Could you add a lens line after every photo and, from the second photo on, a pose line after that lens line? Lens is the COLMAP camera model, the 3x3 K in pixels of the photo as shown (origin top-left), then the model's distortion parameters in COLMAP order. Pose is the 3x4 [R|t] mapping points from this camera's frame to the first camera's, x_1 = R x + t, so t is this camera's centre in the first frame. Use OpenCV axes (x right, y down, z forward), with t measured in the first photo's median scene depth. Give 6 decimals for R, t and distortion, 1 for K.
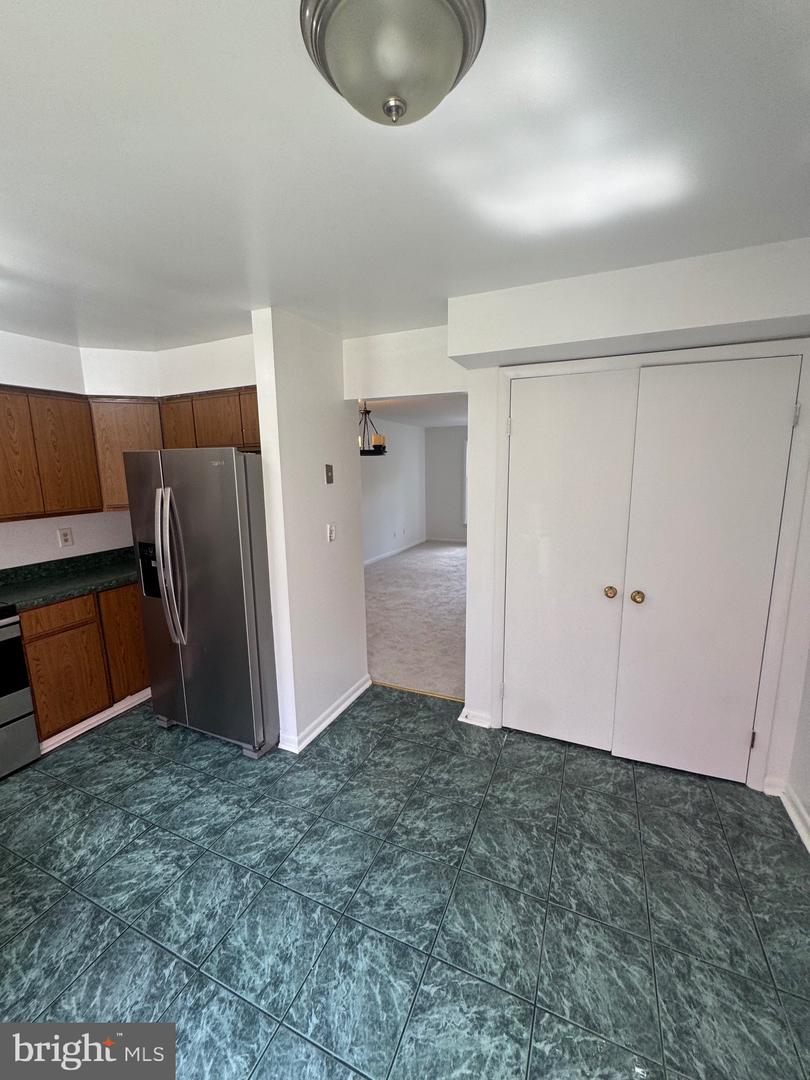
lens RADIAL K [[431.0, 0, 406.9], [0, 431.0, 538.9], [0, 0, 1]] dist [-0.007151, 0.001275]
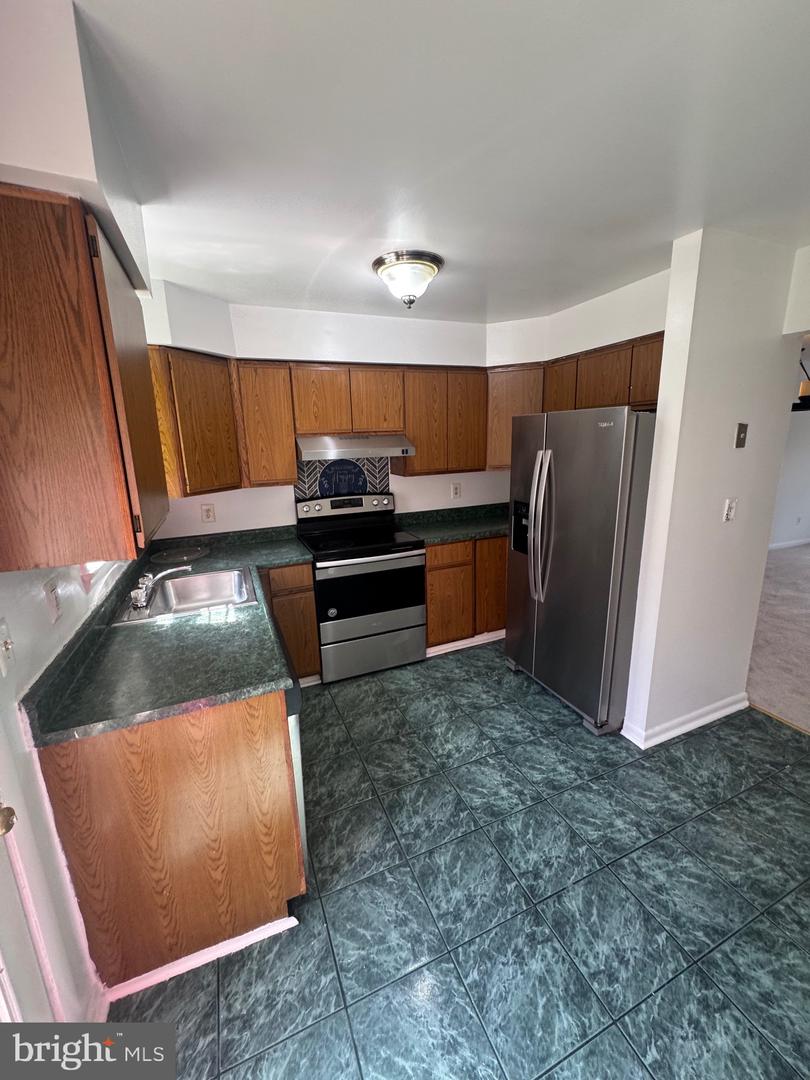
lens RADIAL K [[431.0, 0, 405.7], [0, 431.0, 538.9], [0, 0, 1]] dist [-0.007151, 0.001275]
pose [[0.730089, 0.149117, -0.666884, -0.087585], [-0.095482, 0.988588, 0.116520, 0.003309], [0.676649, -0.021394, 0.735995, 0.006106]]
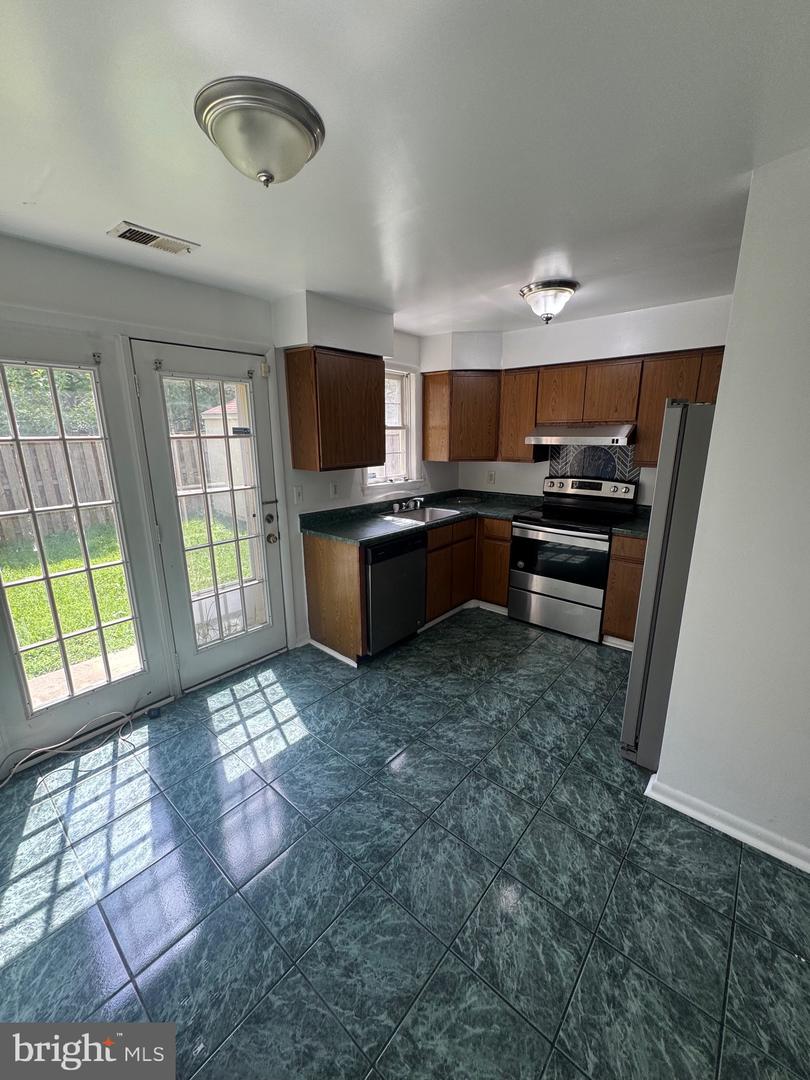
lens RADIAL K [[431.0, 0, 406.7], [0, 431.0, 540.2], [0, 0, 1]] dist [-0.007151, 0.001275]
pose [[-0.287669, 0.249938, -0.924542, 0.513424], [-0.151034, 0.941429, 0.301497, -0.117636], [0.945746, 0.226368, -0.233071, 0.709629]]
